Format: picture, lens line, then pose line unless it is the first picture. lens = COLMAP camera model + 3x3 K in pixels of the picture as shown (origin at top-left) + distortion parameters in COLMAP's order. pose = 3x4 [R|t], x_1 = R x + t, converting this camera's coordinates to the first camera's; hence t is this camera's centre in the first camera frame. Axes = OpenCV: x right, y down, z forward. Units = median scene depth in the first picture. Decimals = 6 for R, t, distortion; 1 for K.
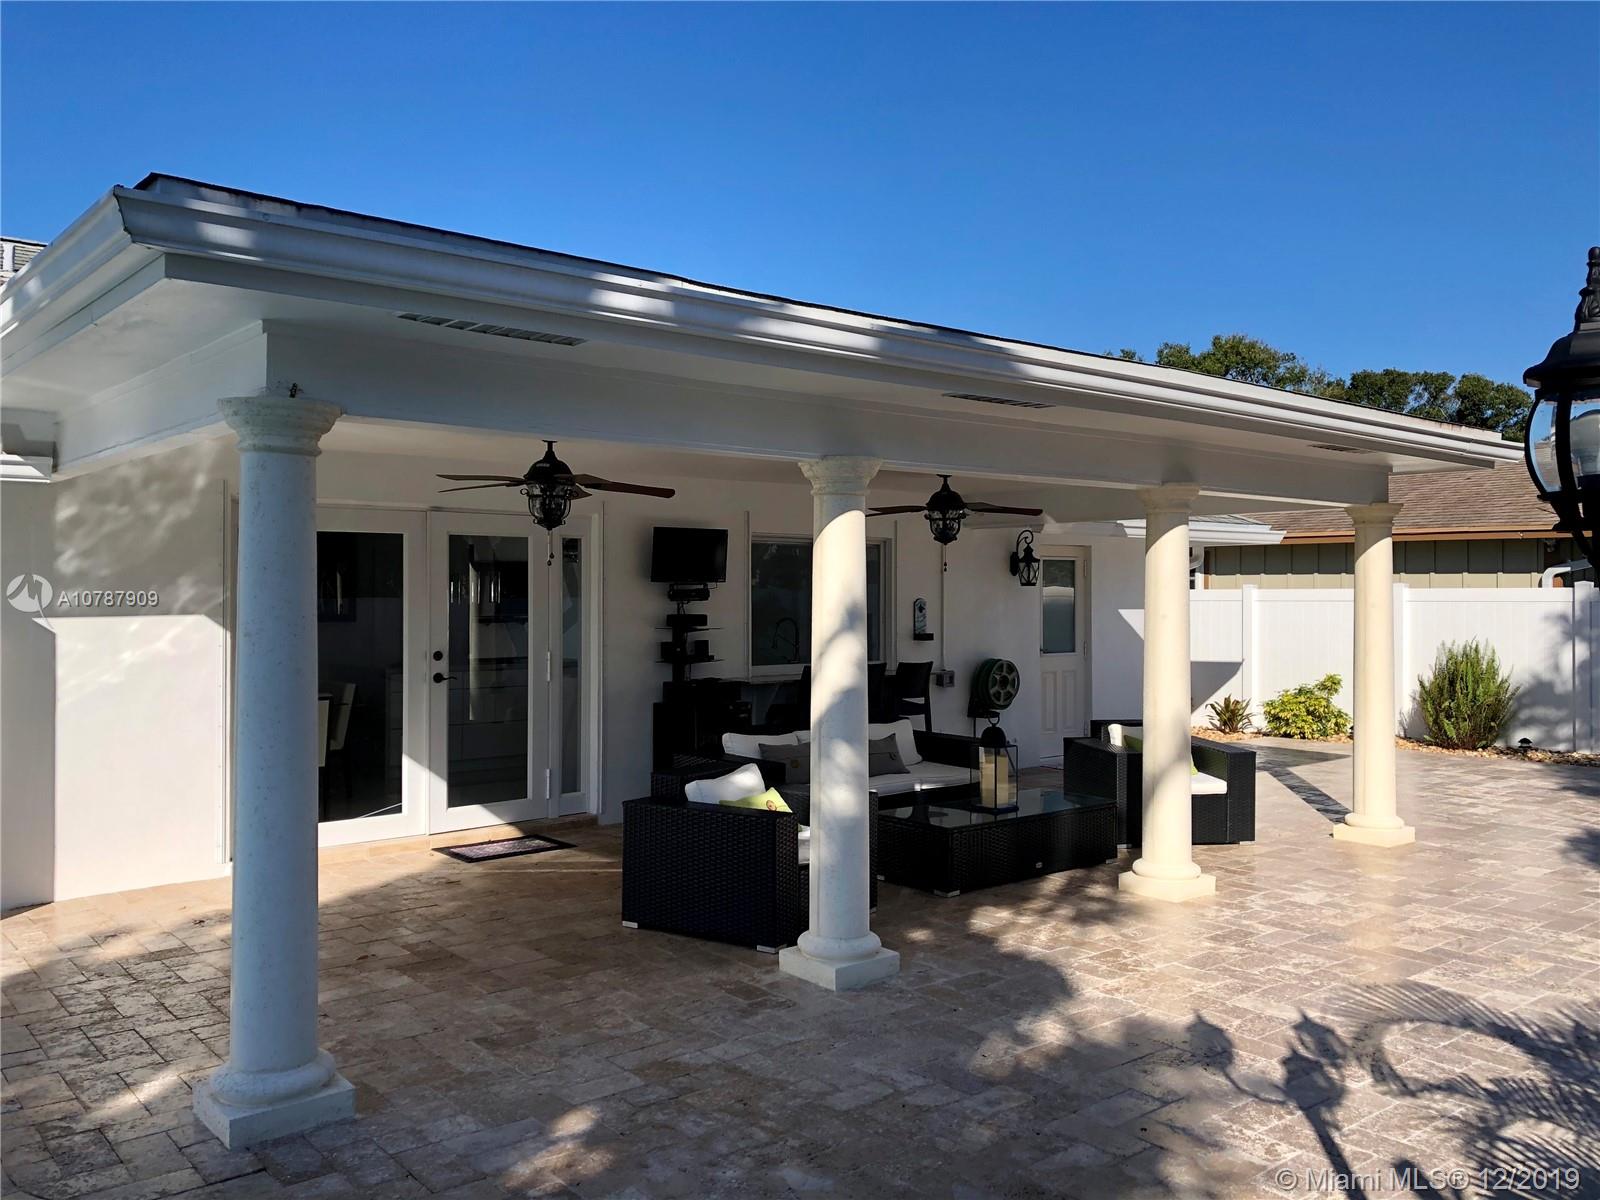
lens RADIAL K [[1280.0, 0, 800.0], [0, 1280.0, 600.0], [0, 0, 1]] dist [0.057124, -0.000340]
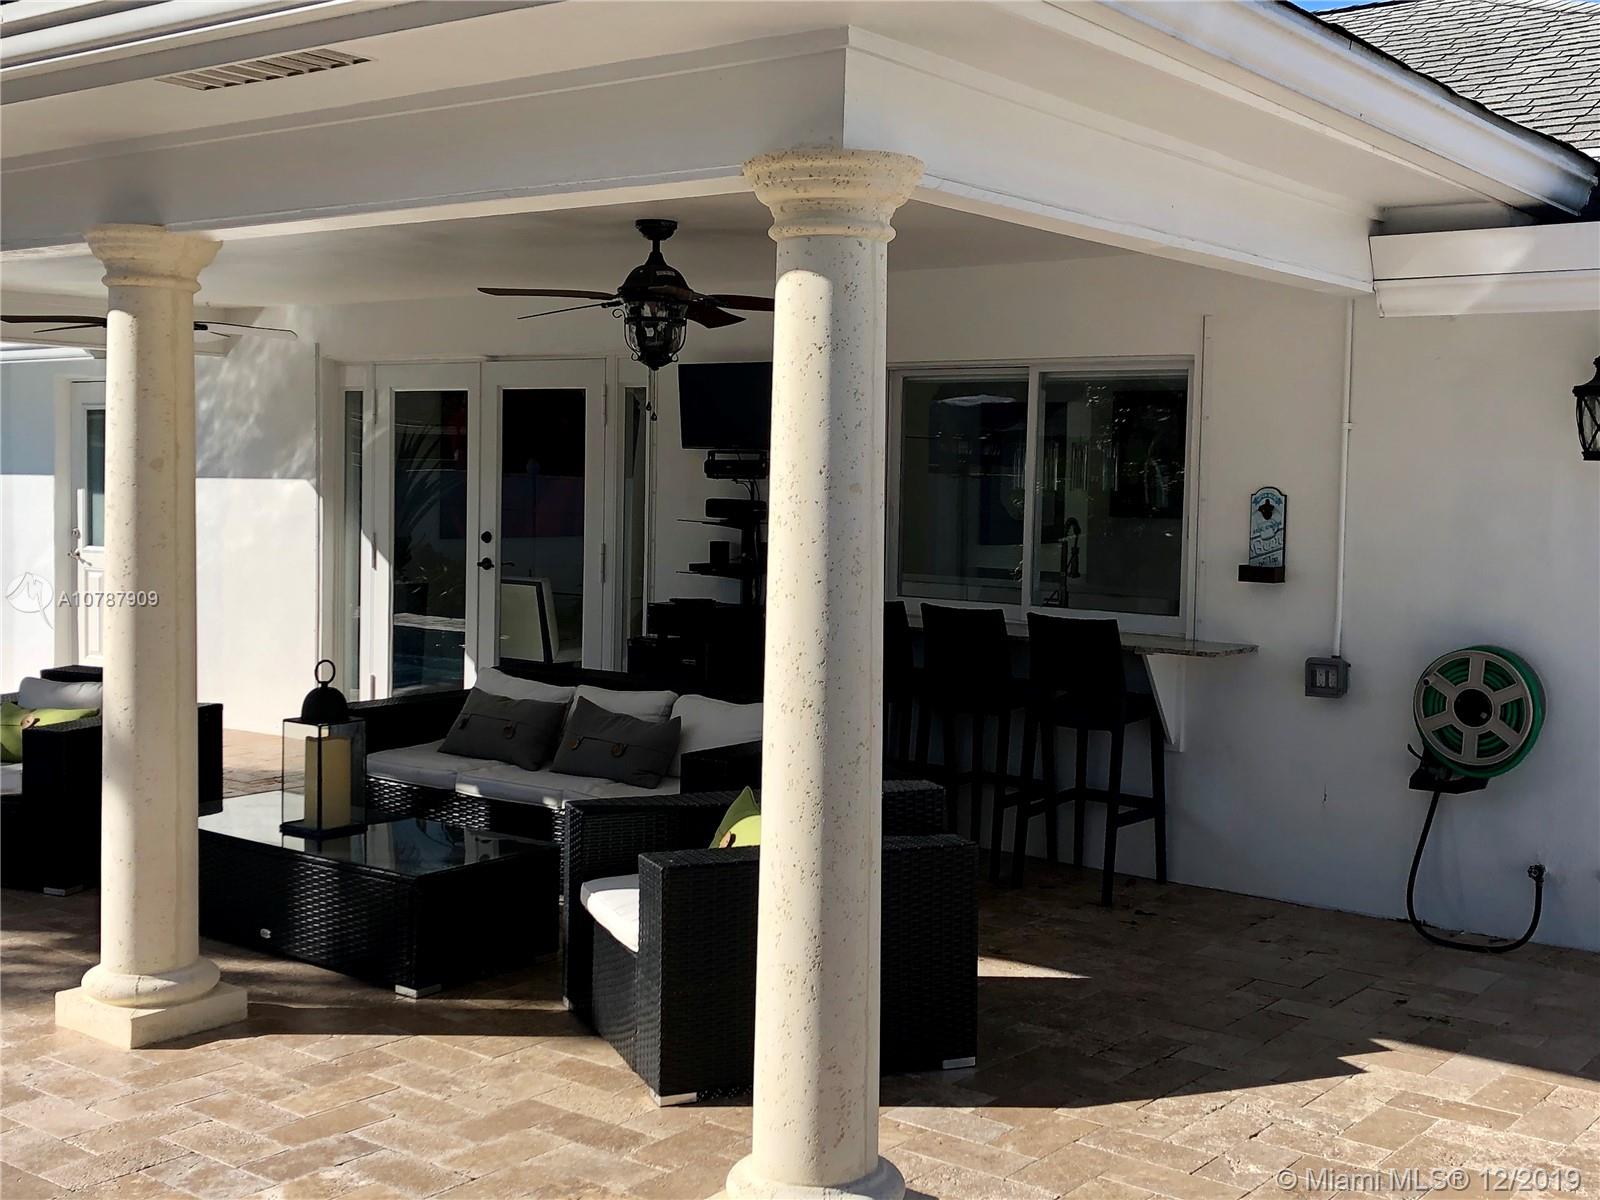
lens RADIAL K [[1809.9, 0, 796.2], [0, 1809.9, 556.3], [0, 0, 1]] dist [0.104575, -0.315931]
pose [[0.216332, 0.046535, -0.975210, 0.802455], [-0.027485, 0.998758, 0.041561, 0.001327], [0.975933, 0.017812, 0.217342, 0.836380]]
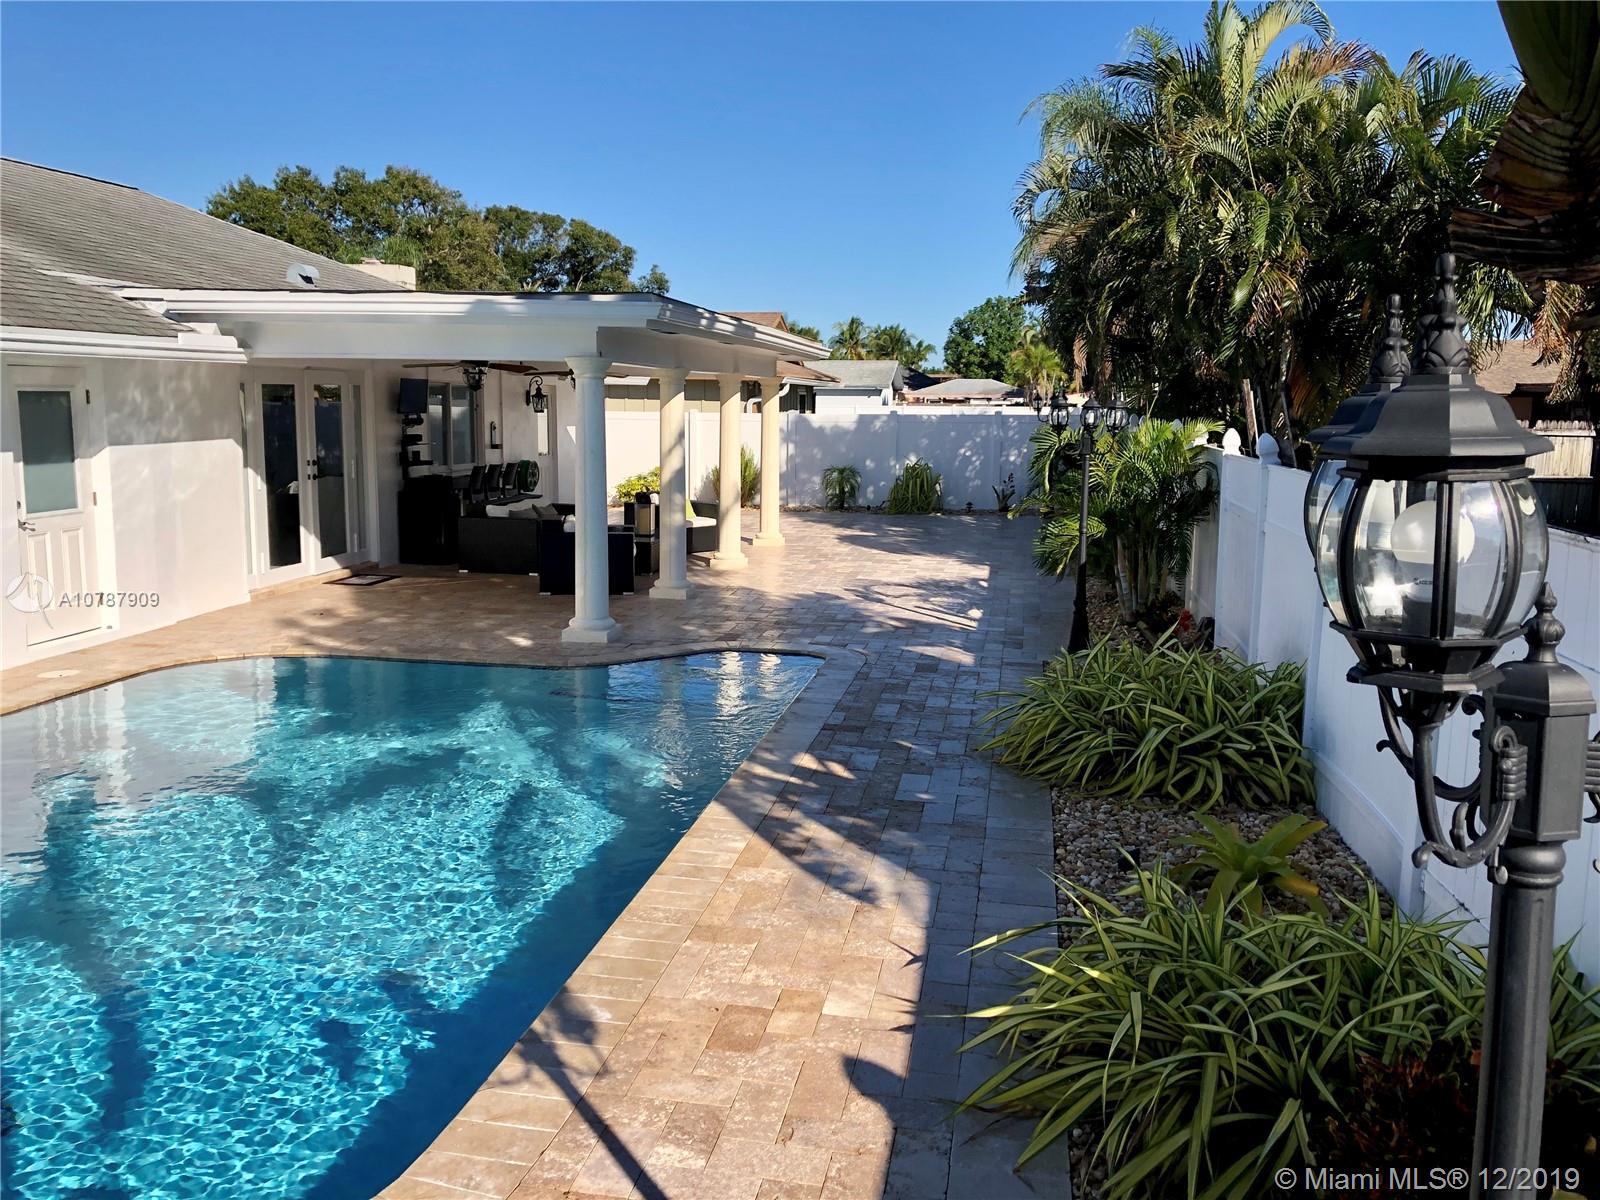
lens RADIAL K [[1267.2, 0, 800.0], [0, 1267.2, 600.0], [0, 0, 1]] dist [-0.004283, -0.005567]
pose [[0.776306, -0.092531, 0.623528, -0.707539], [-0.002522, 0.988704, 0.149862, -0.022117], [-0.630352, -0.117911, 0.767303, -0.521103]]
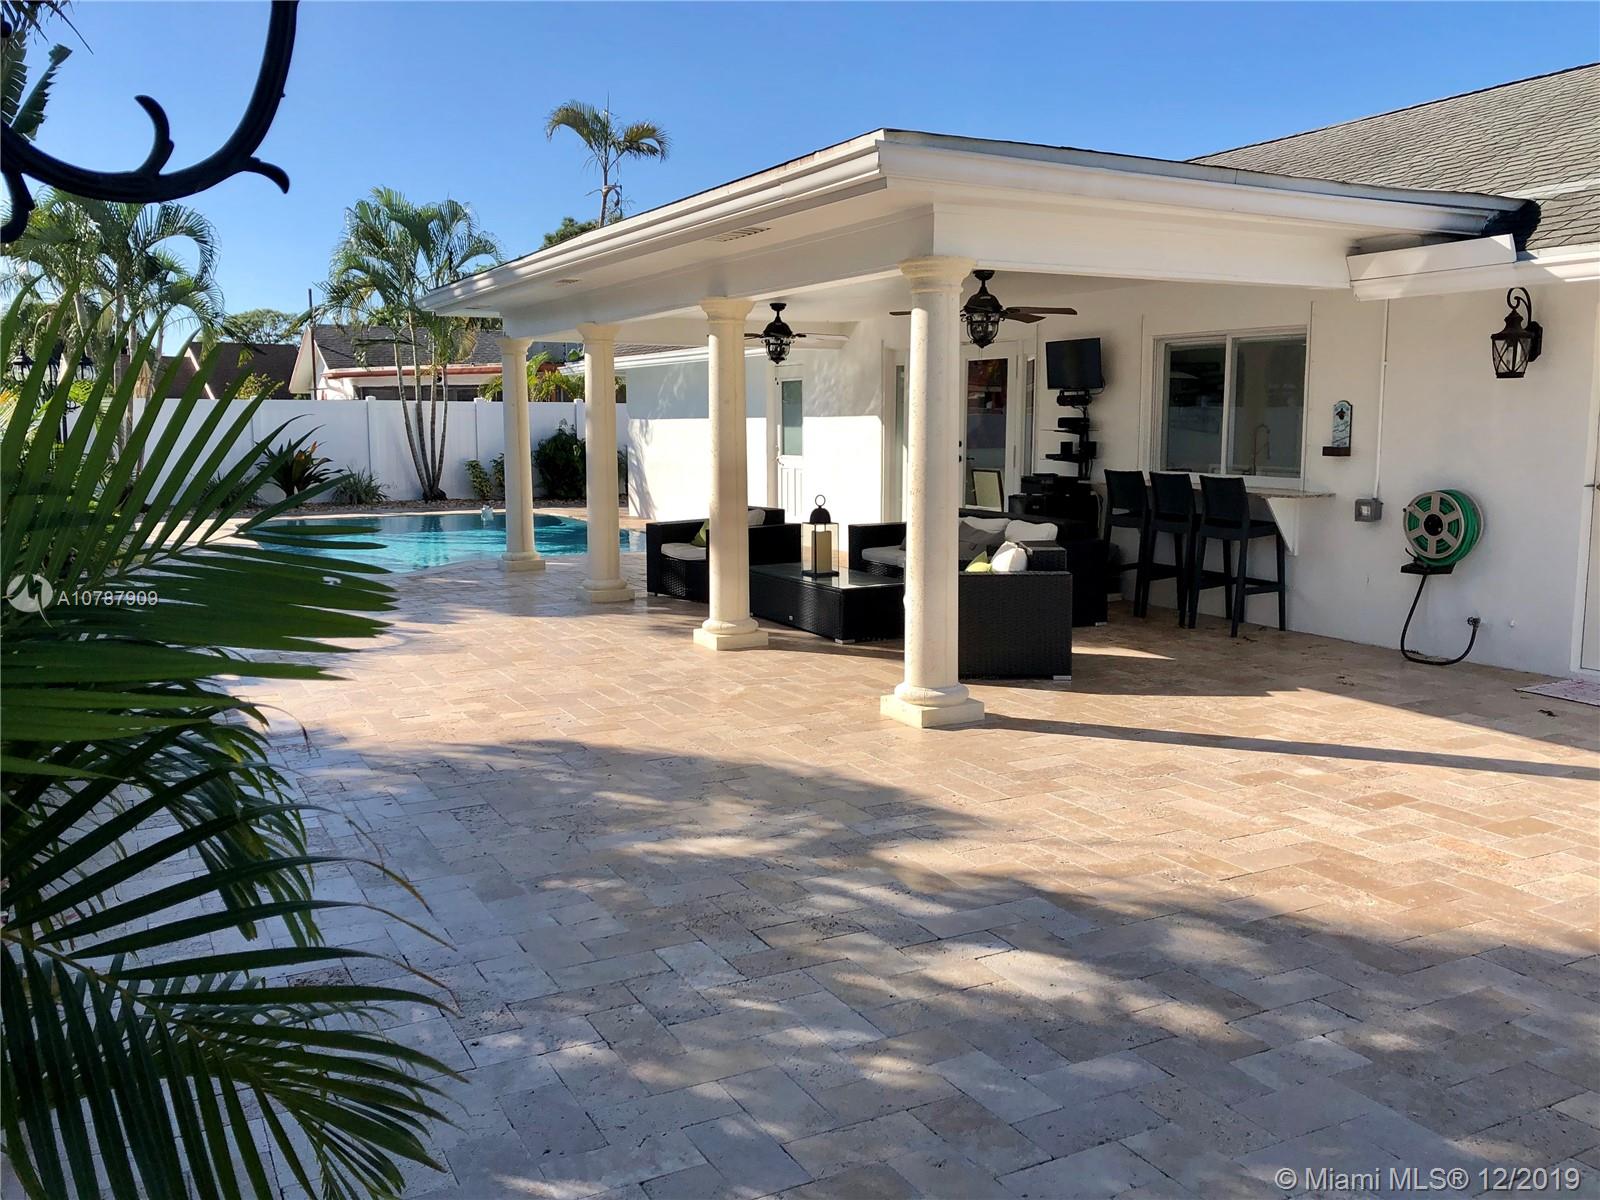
lens RADIAL K [[1267.2, 0, 800.0], [0, 1267.2, 600.0], [0, 0, 1]] dist [-0.004283, -0.005567]
pose [[-0.201323, 0.139629, -0.969522, 1.080420], [-0.004071, 0.989660, 0.143375, 0.011417], [0.979516, 0.032811, -0.198673, 0.994522]]
